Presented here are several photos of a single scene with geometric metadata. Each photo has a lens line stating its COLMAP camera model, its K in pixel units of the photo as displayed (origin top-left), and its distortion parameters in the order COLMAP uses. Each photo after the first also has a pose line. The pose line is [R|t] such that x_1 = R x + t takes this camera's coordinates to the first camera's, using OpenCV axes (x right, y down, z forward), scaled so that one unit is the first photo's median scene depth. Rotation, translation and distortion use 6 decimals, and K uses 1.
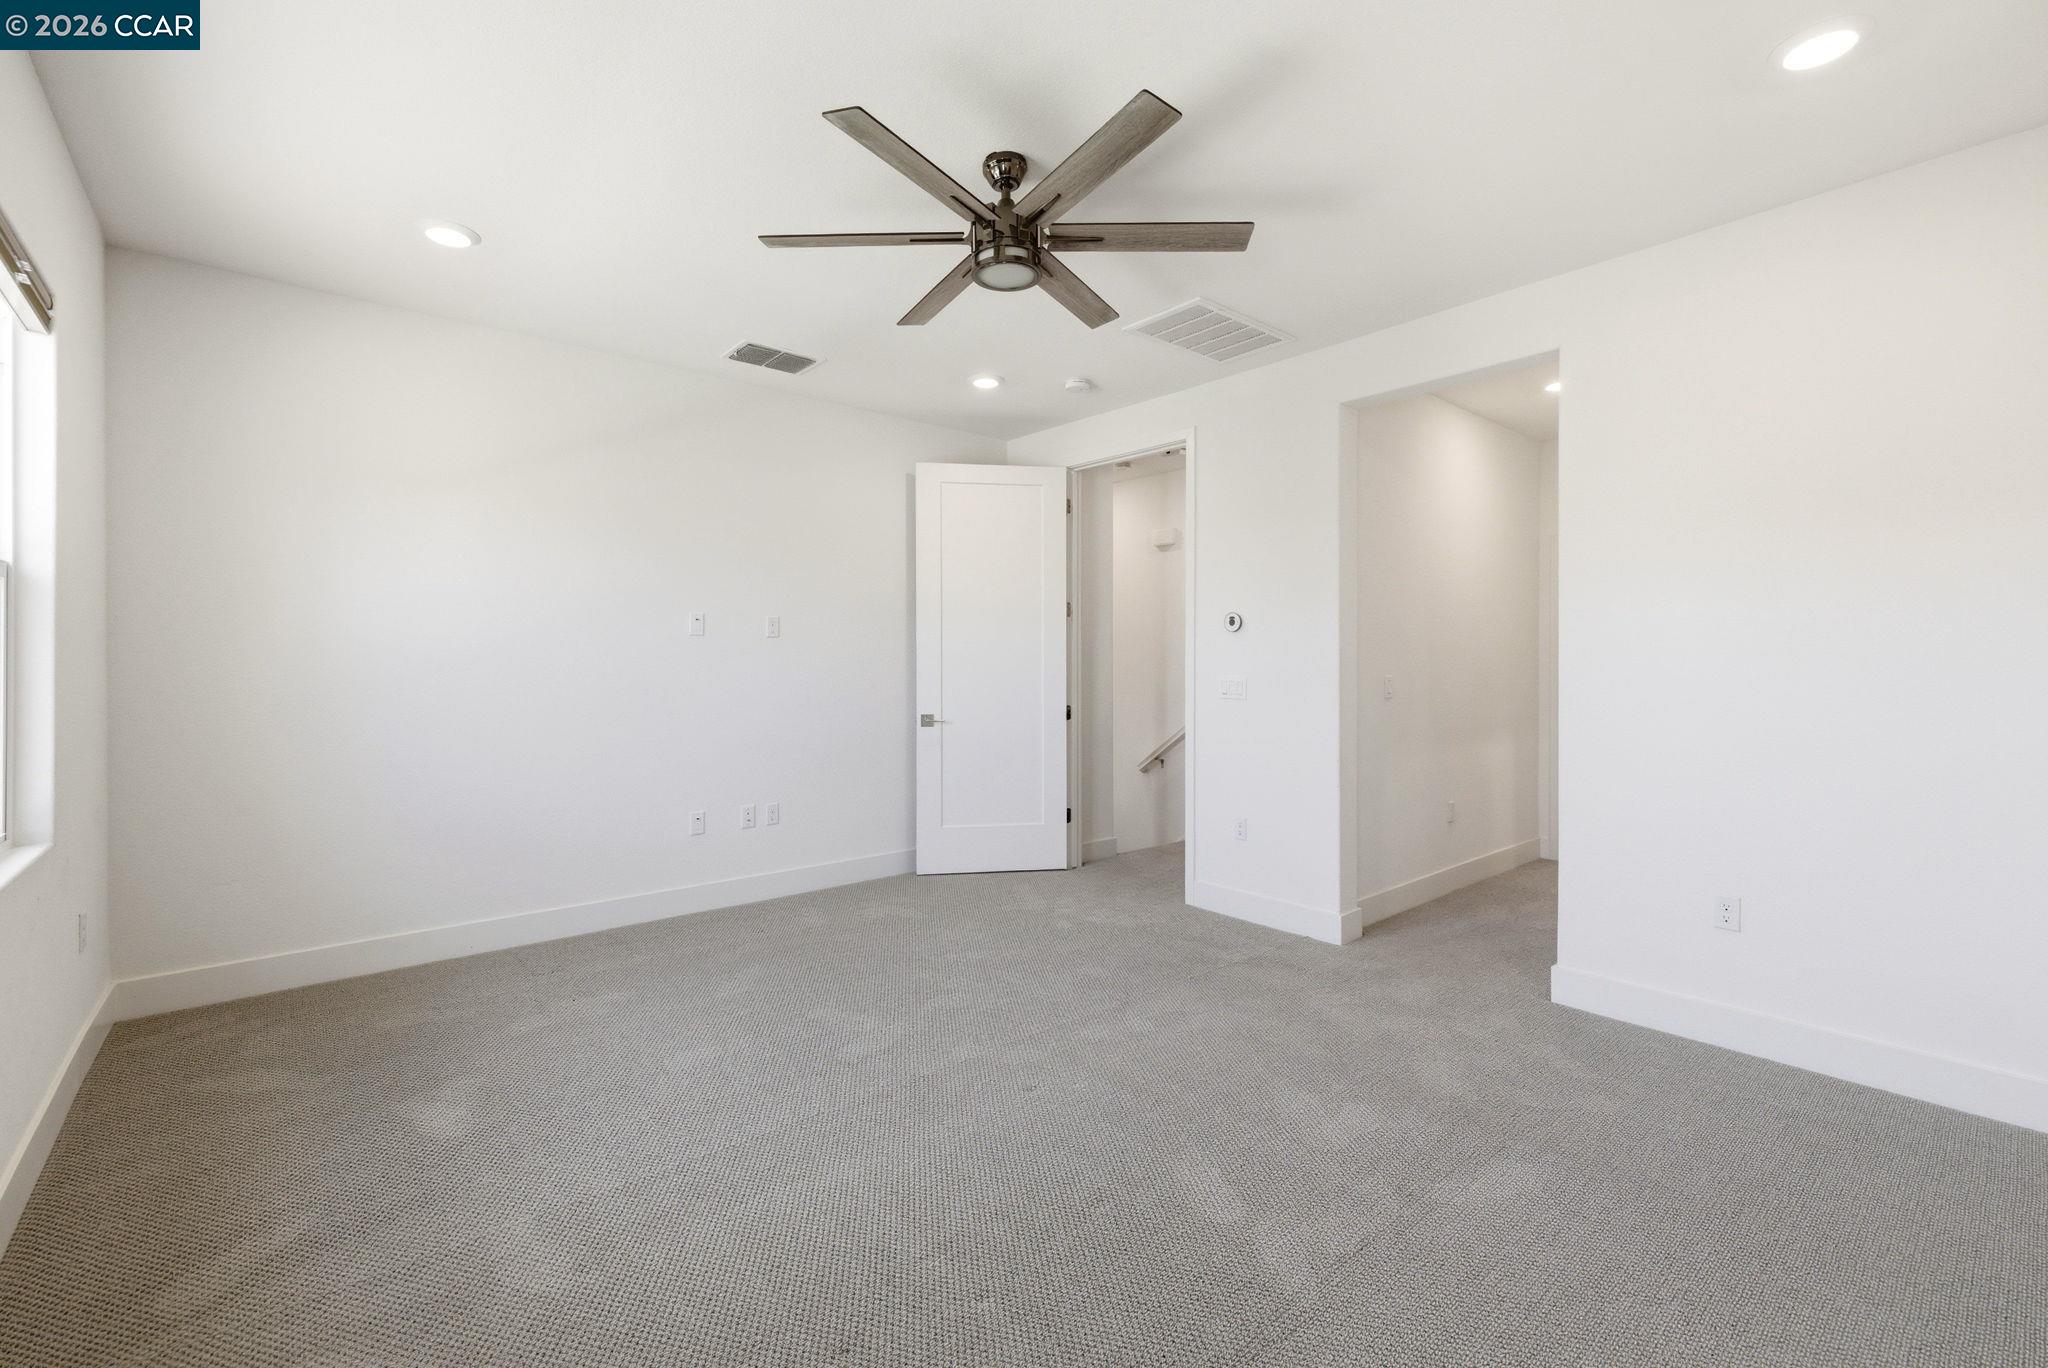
lens RADIAL K [[897.8, 0, 1002.9], [0, 897.8, 667.7], [0, 0, 1]] dist [0.002324, 0.000020]
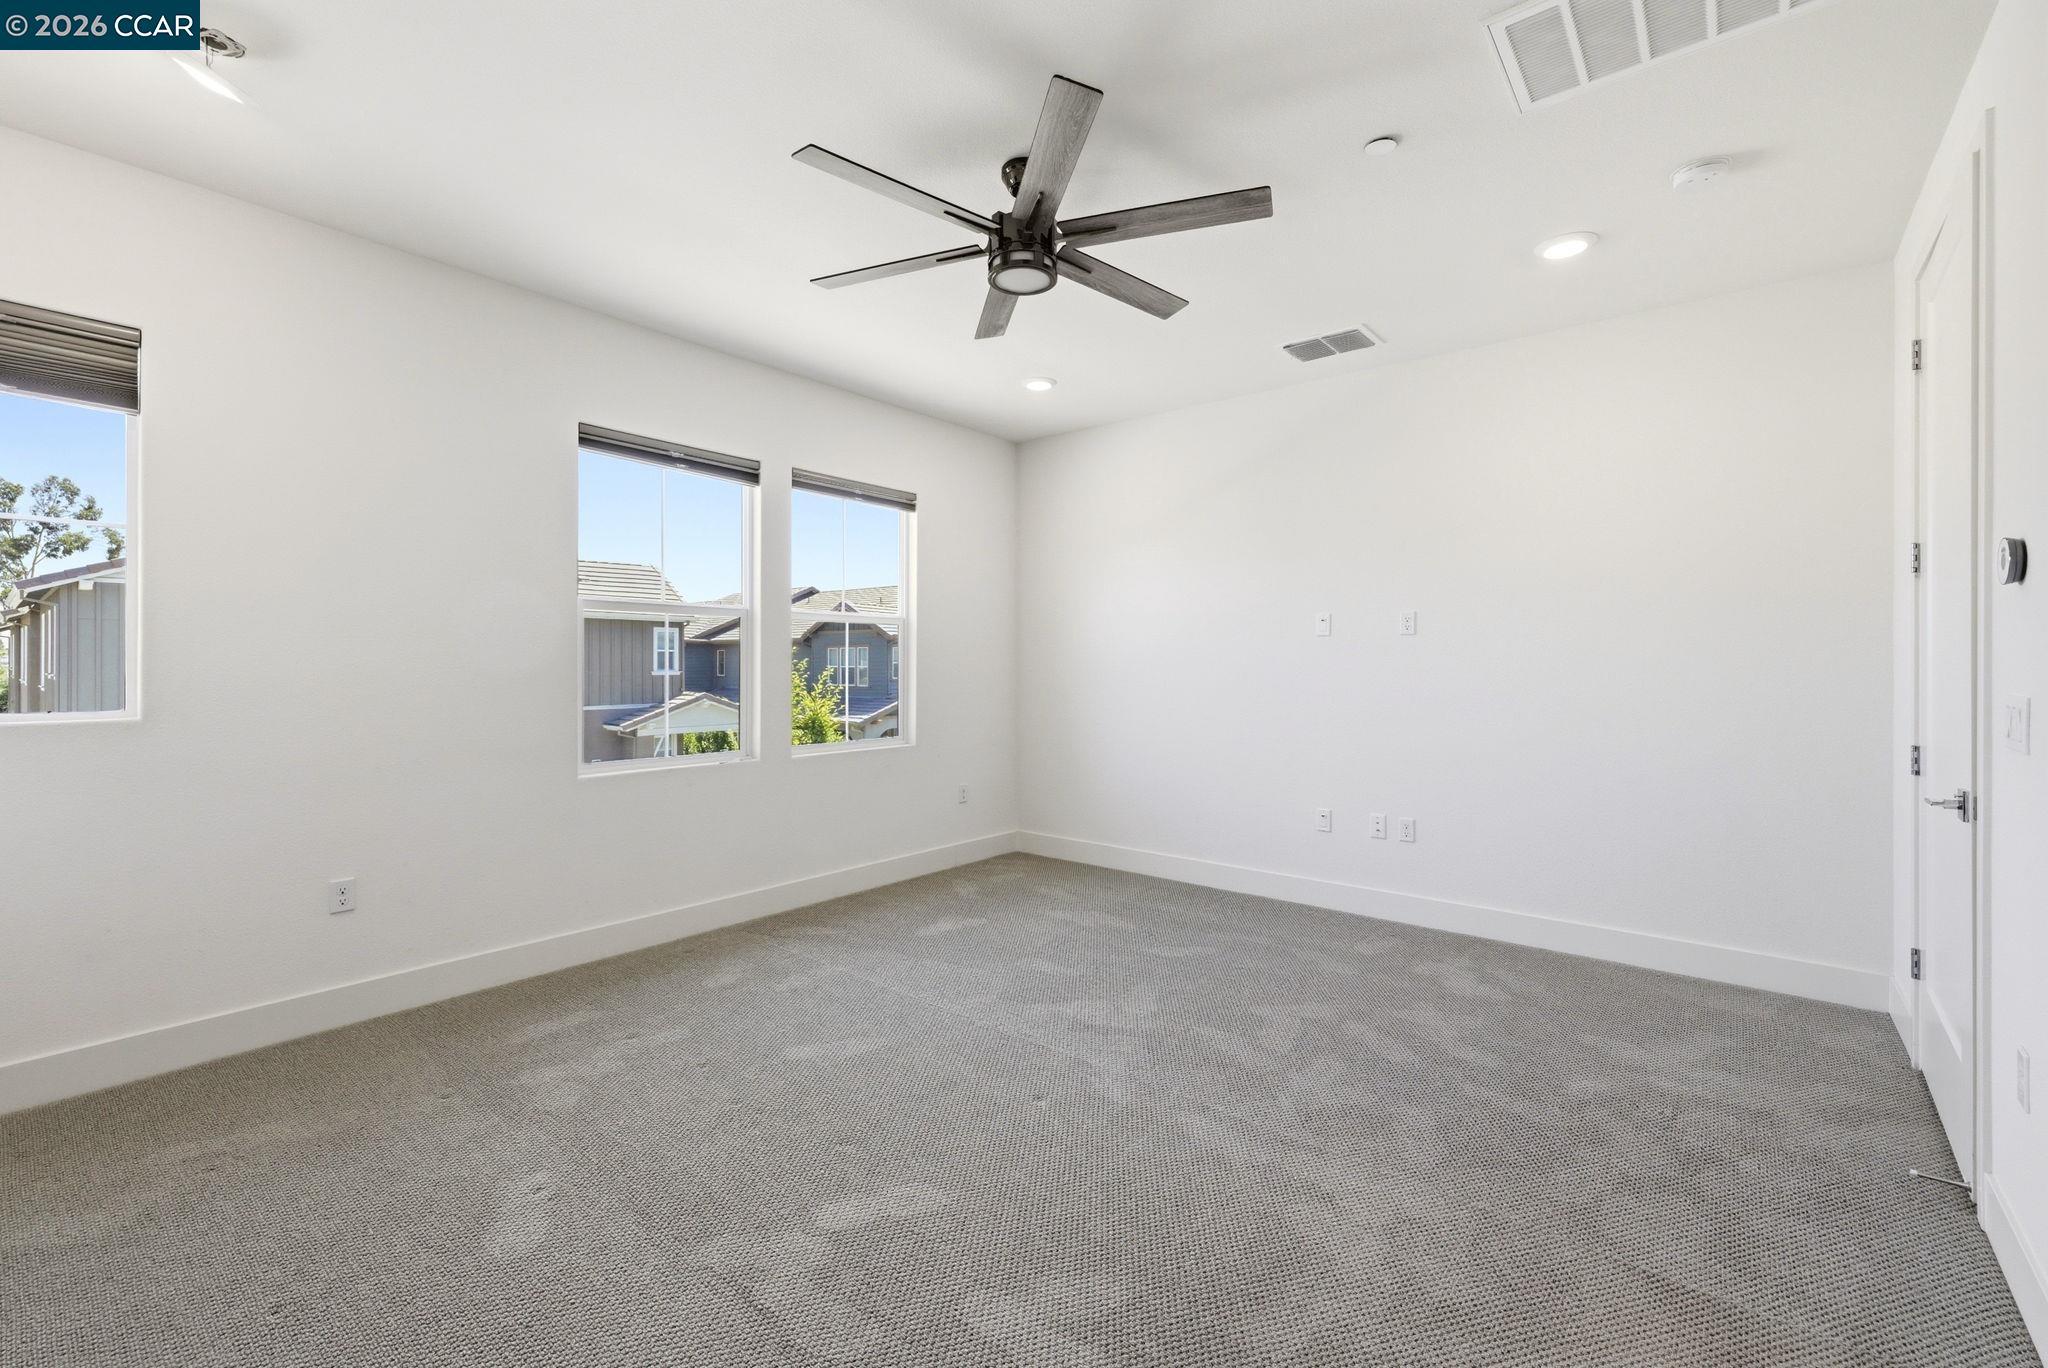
lens RADIAL K [[863.9, 0, 1020.1], [0, 863.9, 671.9], [0, 0, 1]] dist [0.006654, 0.000102]
pose [[0.171662, 0.014007, -0.985056, 0.806463], [-0.009840, 0.999873, 0.012503, -0.007137], [0.985107, 0.007546, 0.171778, 0.686910]]
